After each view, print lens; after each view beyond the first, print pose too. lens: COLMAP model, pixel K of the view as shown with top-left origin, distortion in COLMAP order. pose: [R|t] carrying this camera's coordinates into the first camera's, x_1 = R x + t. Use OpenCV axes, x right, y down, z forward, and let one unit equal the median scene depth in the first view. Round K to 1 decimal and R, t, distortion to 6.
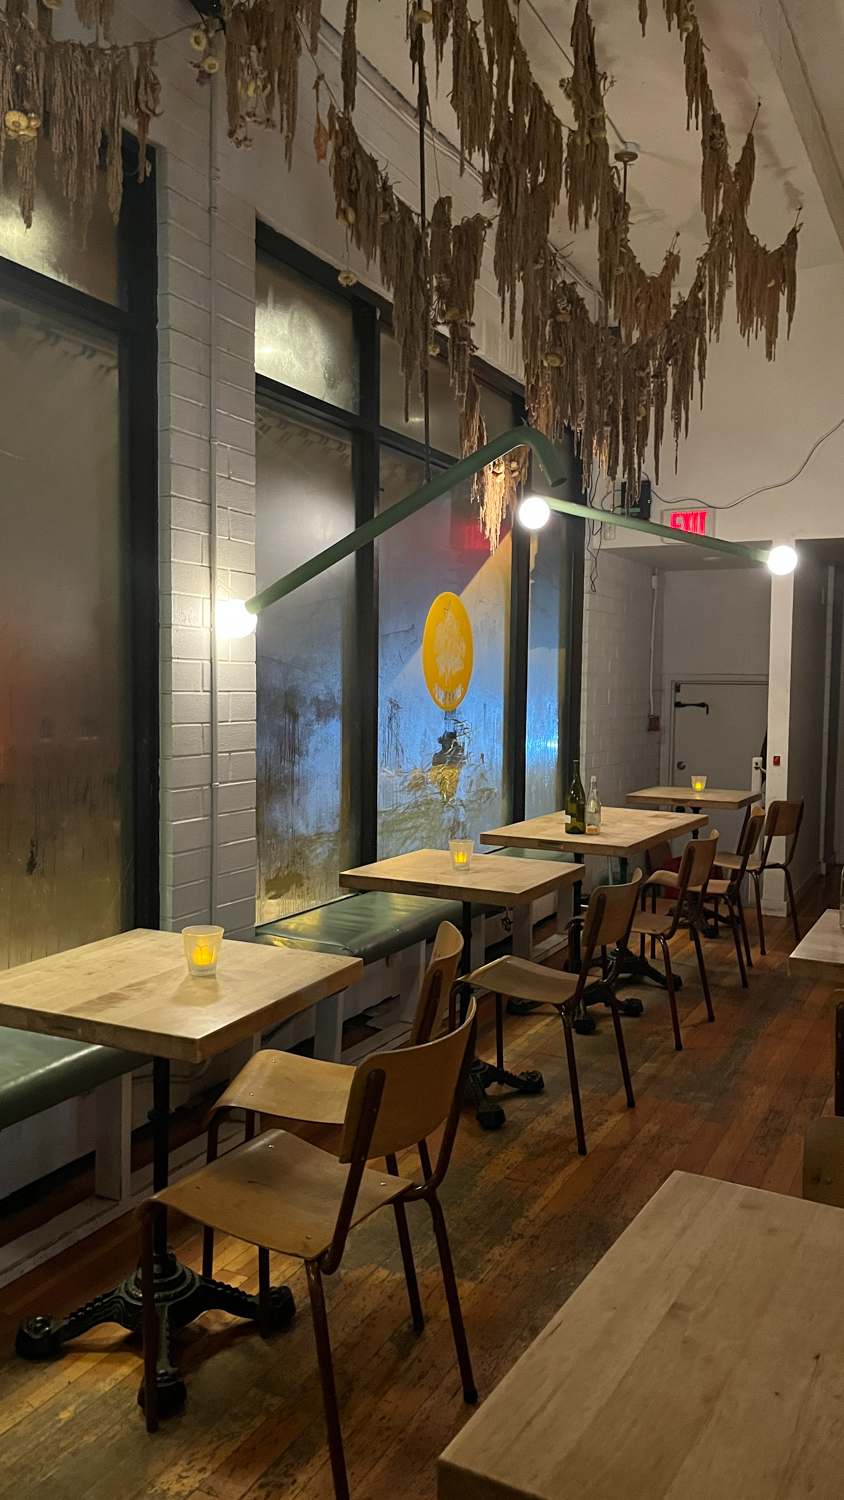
lens RADIAL K [[1140.4, 0, 417.9], [0, 1140.4, 752.0], [0, 0, 1]] dist [0.003674, 0.006400]
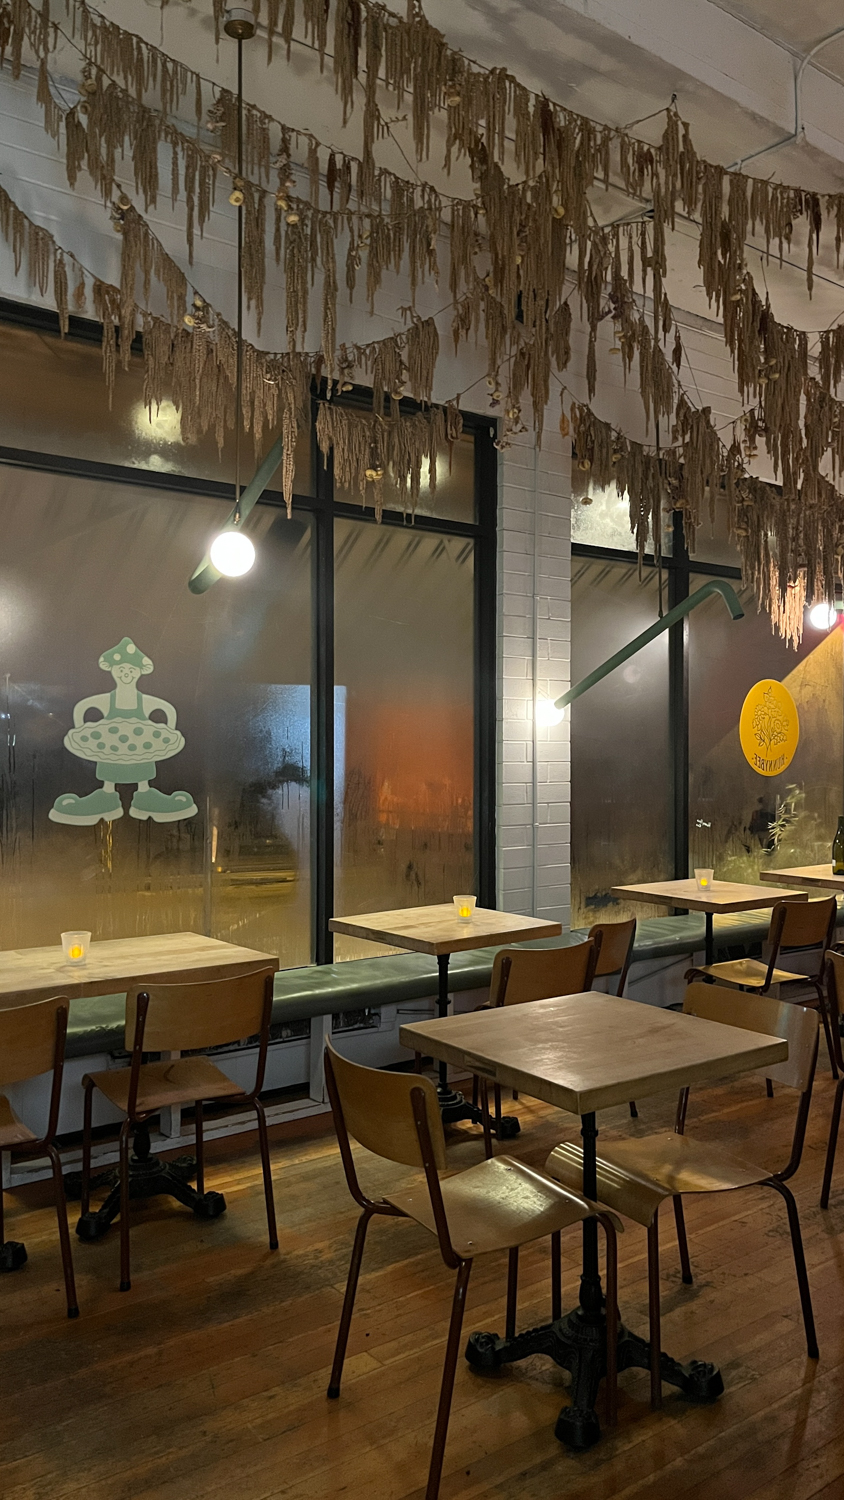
lens RADIAL K [[1140.4, 0, 424.0], [0, 1140.4, 747.0], [0, 0, 1]] dist [0.003674, 0.006400]
pose [[0.906701, -0.010302, -0.421649, 0.318009], [-0.017715, 0.997889, -0.062475, 0.022789], [0.421403, 0.064116, 0.904604, -0.406510]]
